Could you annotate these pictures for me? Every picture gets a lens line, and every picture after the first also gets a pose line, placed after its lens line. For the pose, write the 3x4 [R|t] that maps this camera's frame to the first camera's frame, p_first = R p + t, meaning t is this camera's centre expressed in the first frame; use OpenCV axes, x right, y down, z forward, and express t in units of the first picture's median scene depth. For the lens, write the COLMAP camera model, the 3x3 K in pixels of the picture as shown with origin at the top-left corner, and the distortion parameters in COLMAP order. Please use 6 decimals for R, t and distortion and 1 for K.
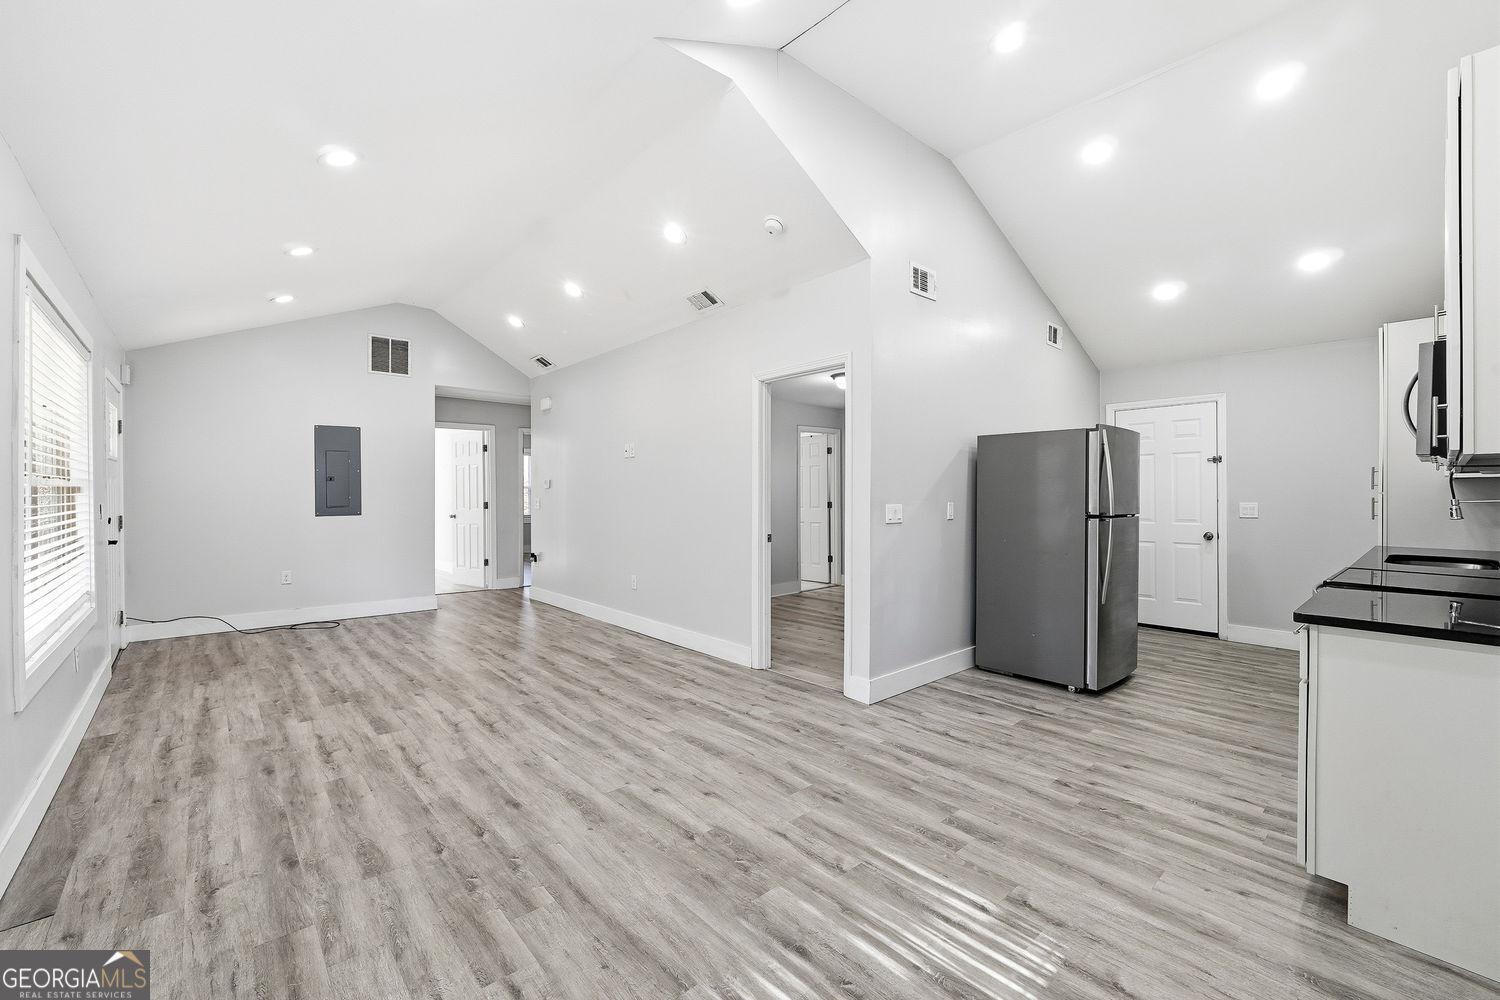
lens RADIAL K [[625.1, 0, 744.2], [0, 625.1, 493.4], [0, 0, 1]] dist [-0.021391, 0.007104]
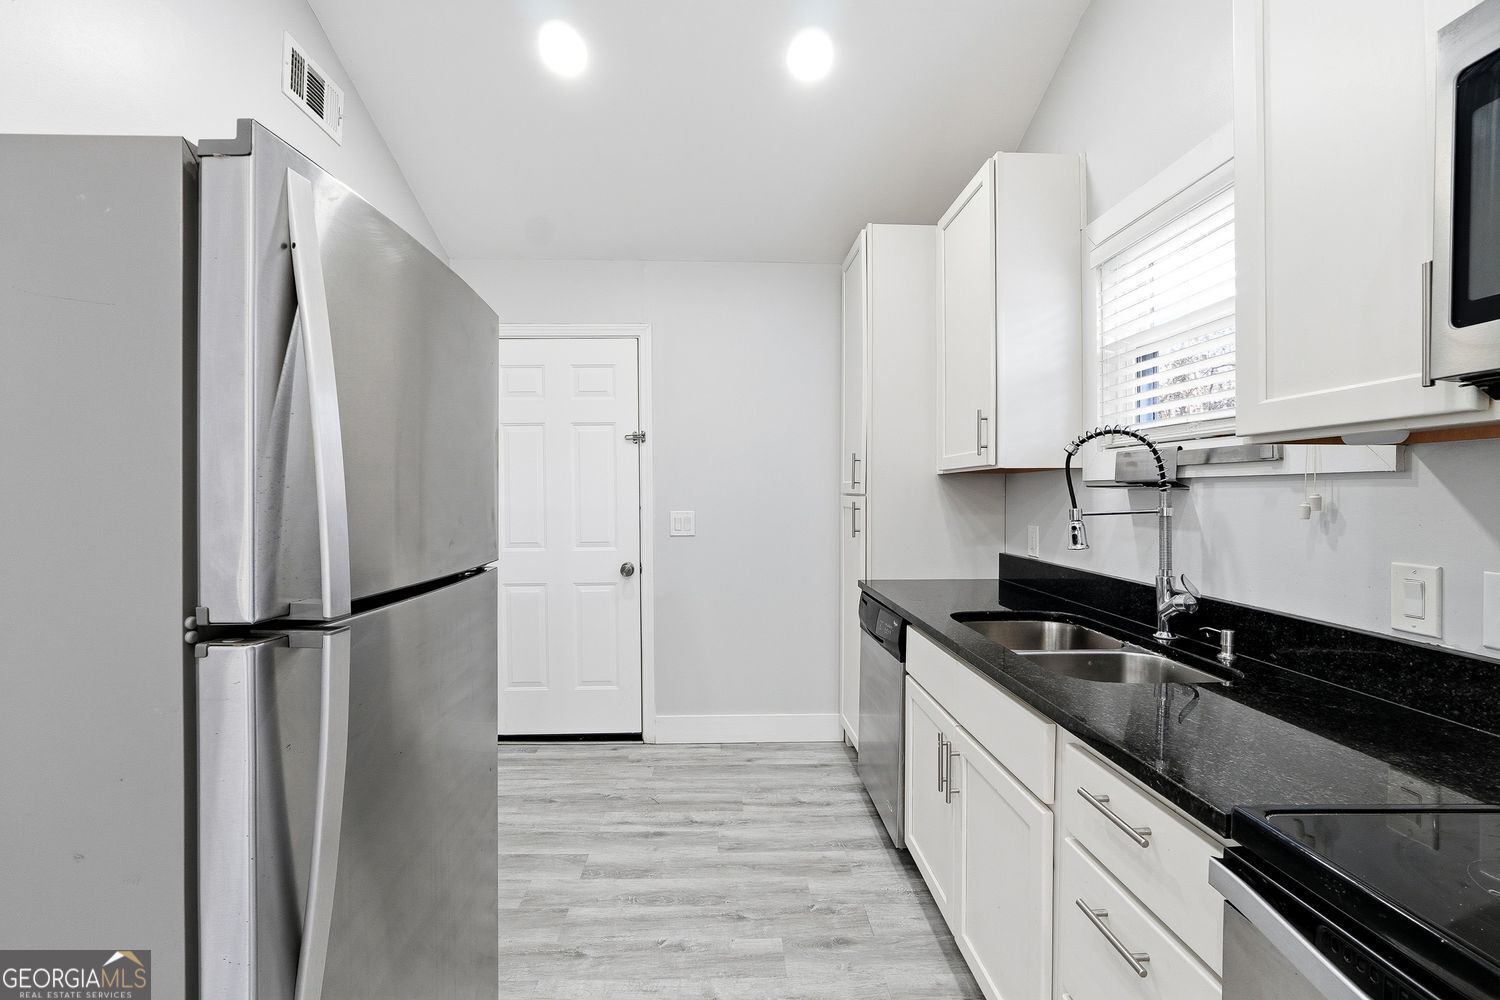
lens RADIAL K [[625.1, 0, 744.2], [0, 625.1, 493.4], [0, 0, 1]] dist [-0.021391, 0.007104]
pose [[0.632075, -0.002271, 0.774904, 0.629859], [0.002602, 0.999996, 0.000808, -0.003867], [-0.774903, 0.001506, 0.632078, 0.937439]]
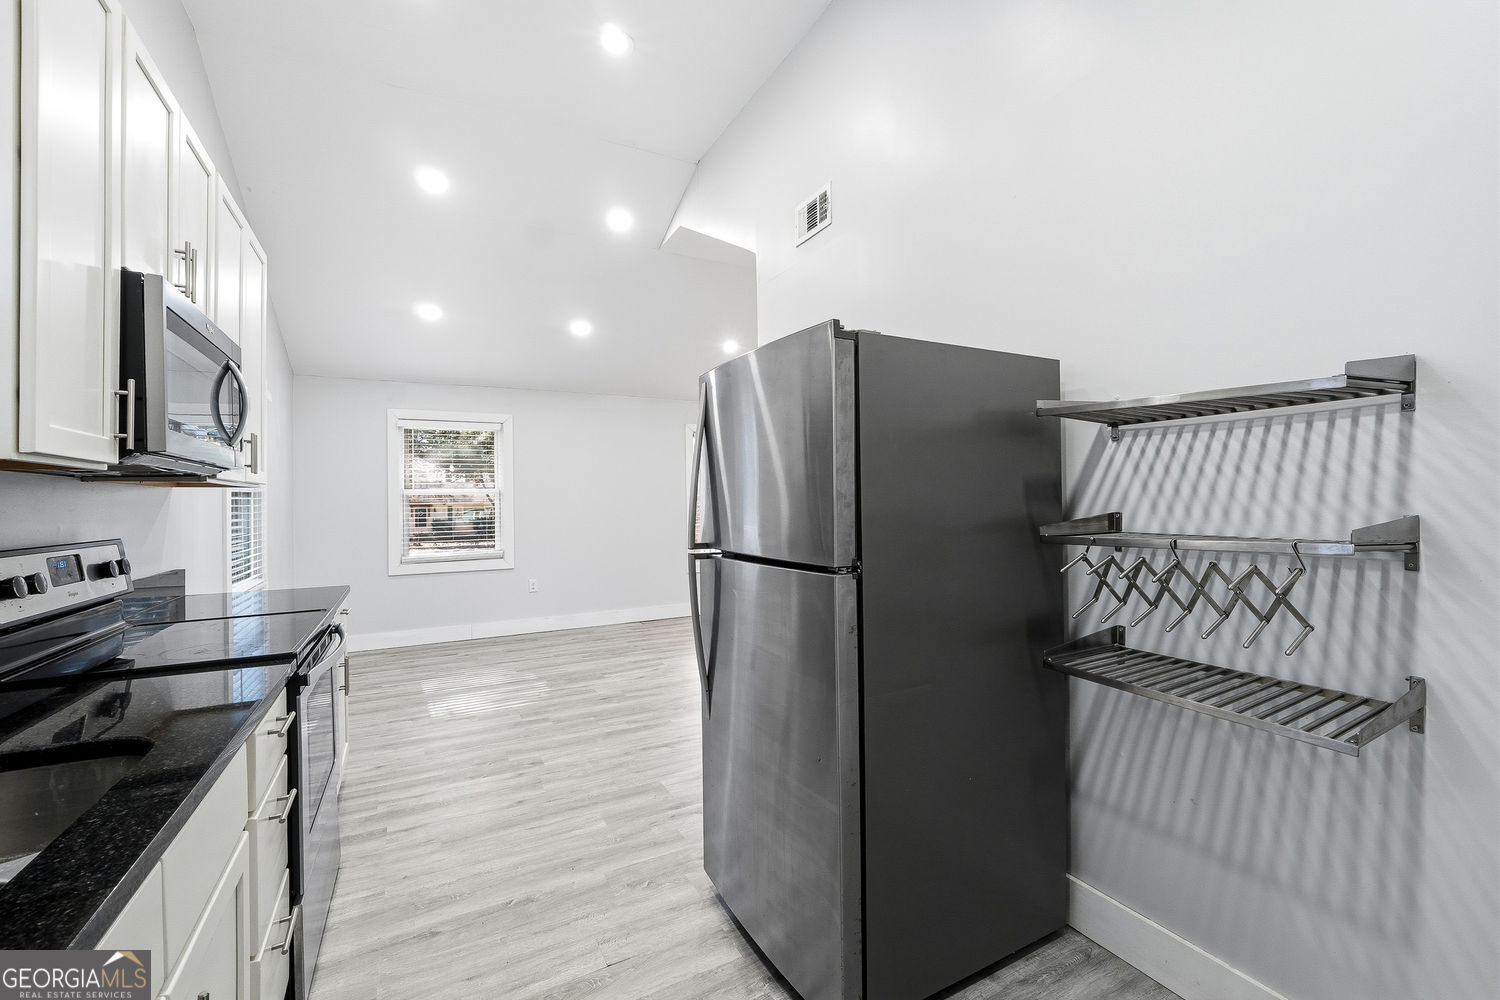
lens RADIAL K [[625.1, 0, 744.2], [0, 625.1, 493.4], [0, 0, 1]] dist [-0.021391, 0.007104]
pose [[-0.230294, -0.012660, -0.973039, 1.311172], [0.013107, 0.999784, -0.016110, -0.001852], [0.973033, -0.016463, -0.230078, 1.397571]]
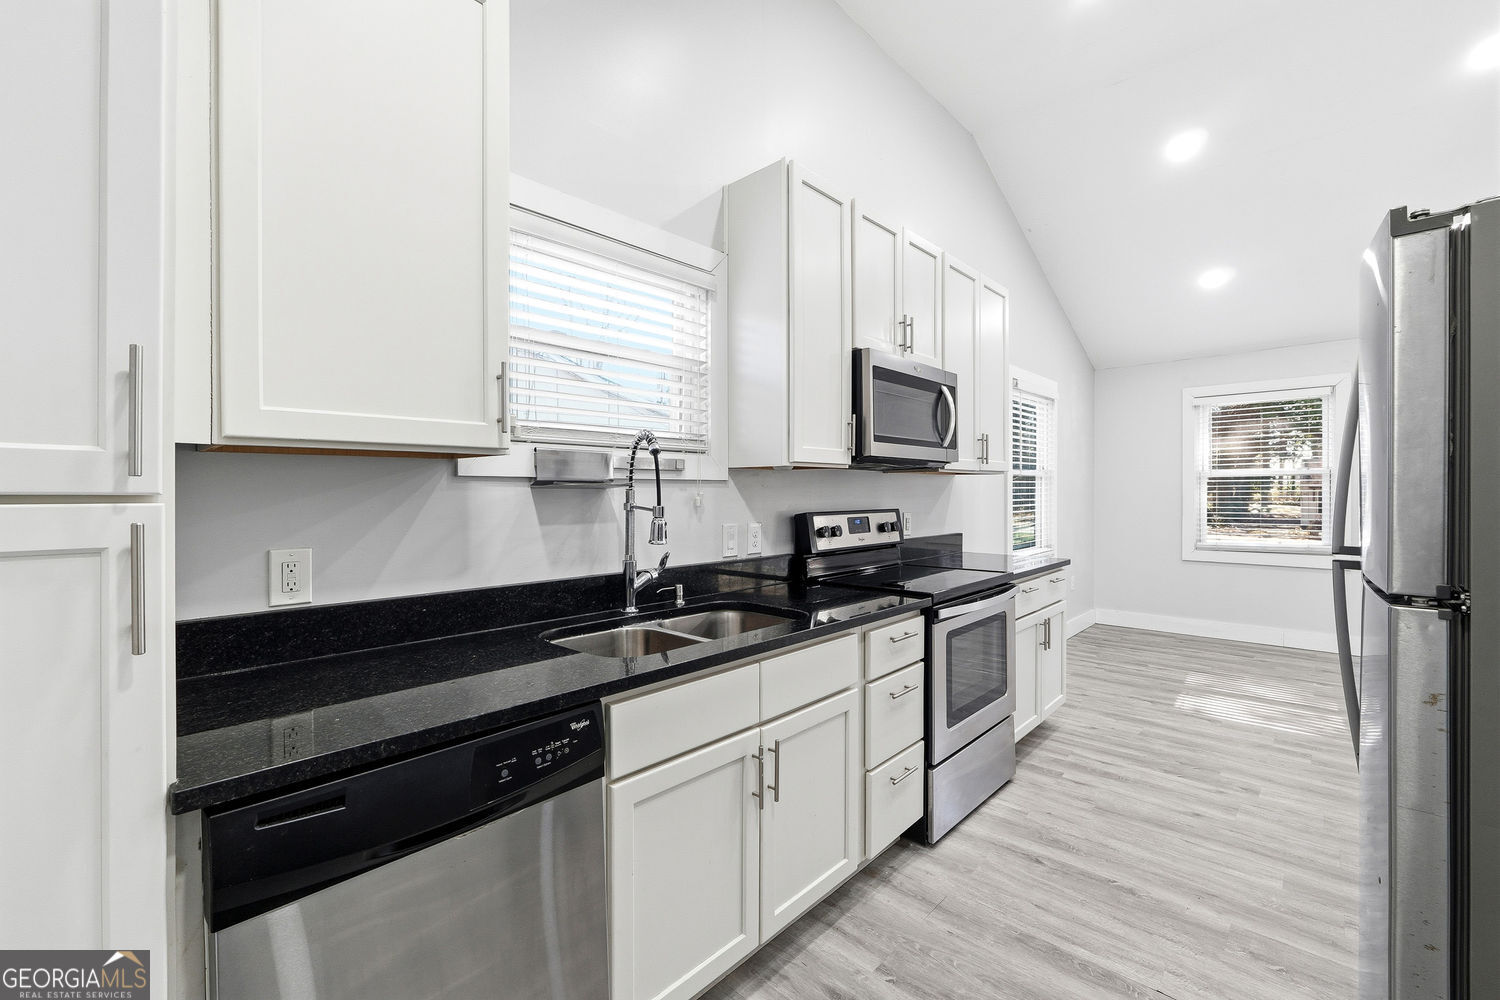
lens RADIAL K [[625.1, 0, 744.2], [0, 625.1, 493.4], [0, 0, 1]] dist [-0.021391, 0.007104]
pose [[-0.996155, 0.001533, -0.087590, 1.183347], [0.001217, 0.999993, 0.003665, -0.002998], [0.087594, 0.003544, -0.996150, 1.613955]]
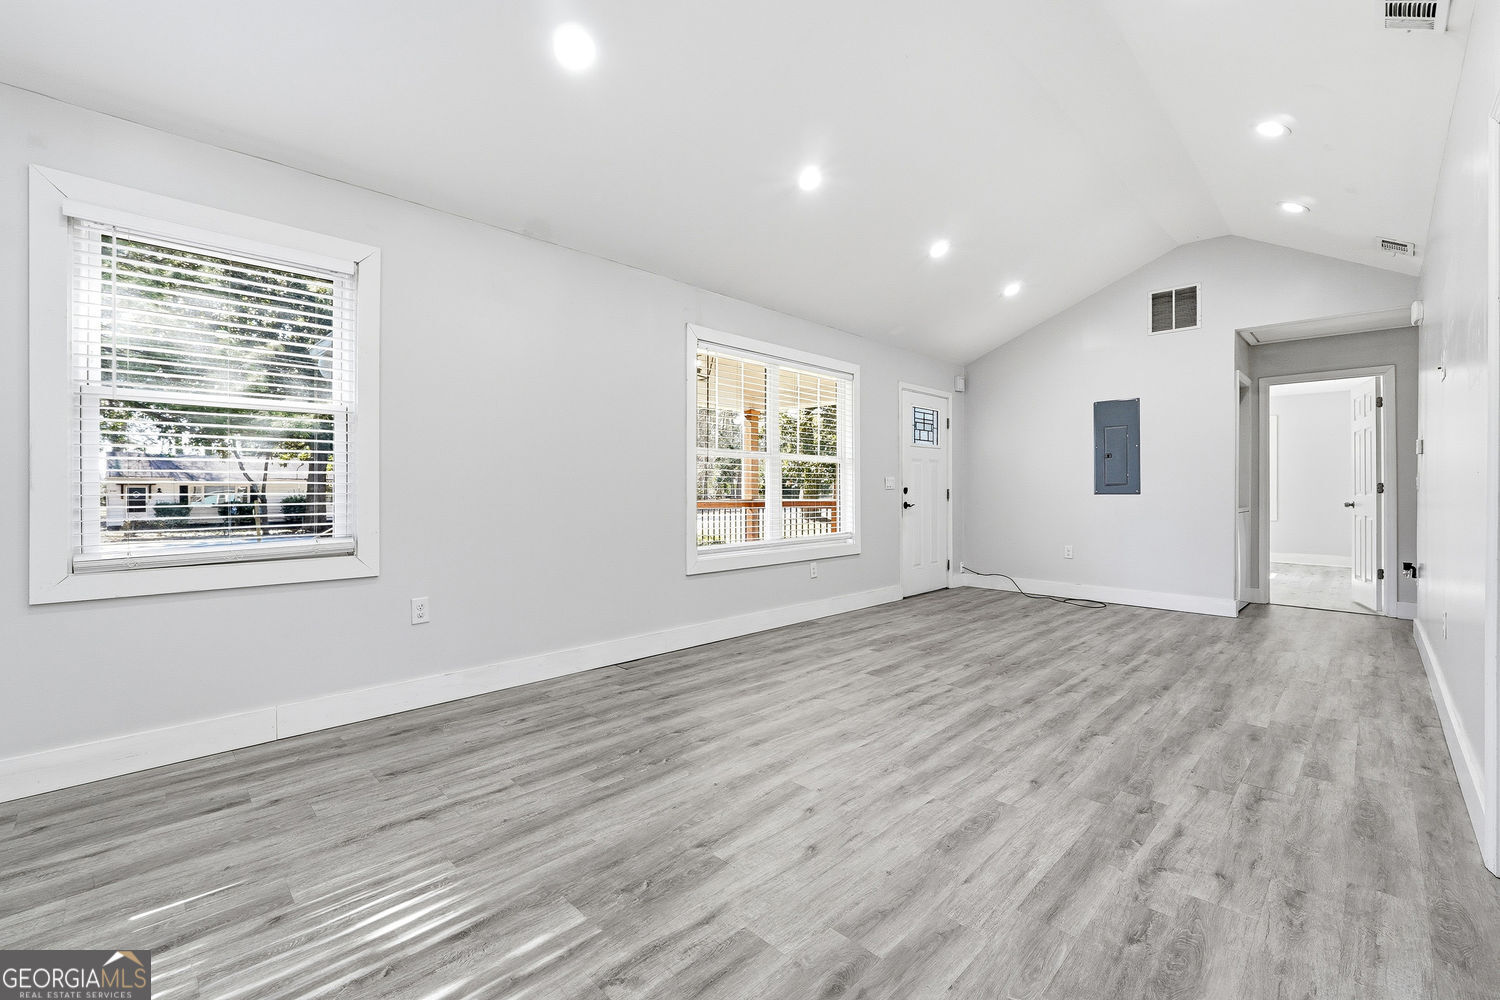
lens RADIAL K [[632.5, 0, 744.2], [0, 632.5, 493.1], [0, 0, 1]] dist [-0.021181, 0.007988]
pose [[0.059837, 0.002445, -0.998205, 0.531285], [-0.003339, 0.999992, 0.002249, 0.066113], [0.998203, 0.003198, 0.059845, 0.724872]]
